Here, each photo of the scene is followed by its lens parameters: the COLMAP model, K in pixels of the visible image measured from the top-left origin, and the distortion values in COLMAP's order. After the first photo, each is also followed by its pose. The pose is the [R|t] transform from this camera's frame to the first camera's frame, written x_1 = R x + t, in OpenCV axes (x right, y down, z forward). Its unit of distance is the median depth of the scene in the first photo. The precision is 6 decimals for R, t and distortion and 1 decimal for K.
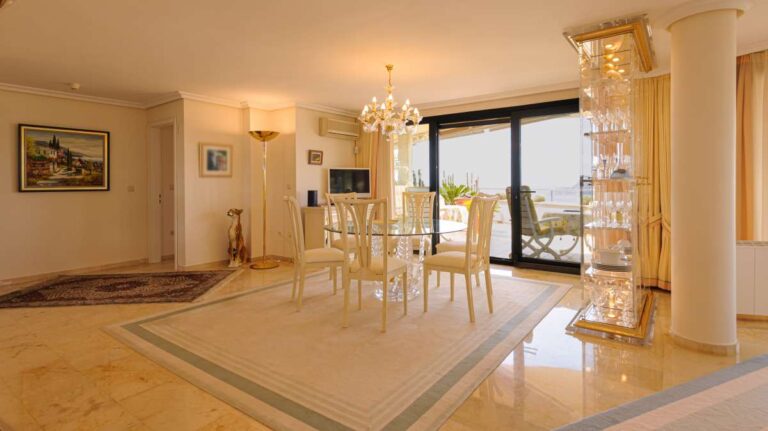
lens RADIAL K [[396.8, 0, 386.1], [0, 396.8, 184.9], [0, 0, 1]] dist [0.000788, -0.000002]
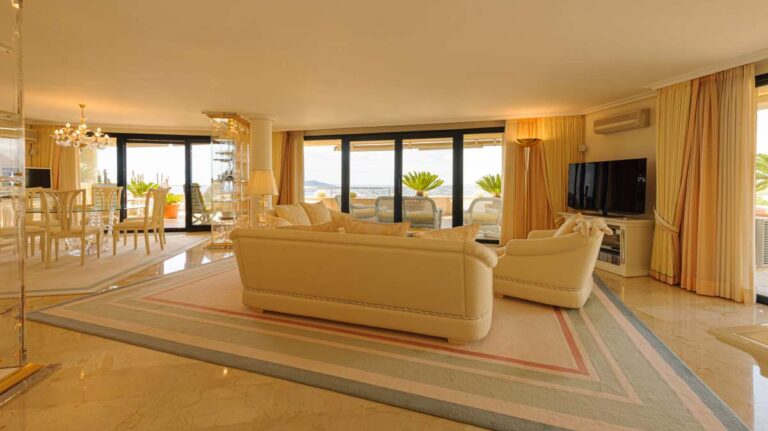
lens RADIAL K [[315.2, 0, 390.1], [0, 315.2, 187.8], [0, 0, 1]] dist [0.023724, 0.000139]
pose [[0.684021, -0.003222, 0.729455, -0.061457], [-0.006175, 0.999929, 0.010207, 0.002696], [-0.729436, -0.011486, 0.683953, -0.509181]]
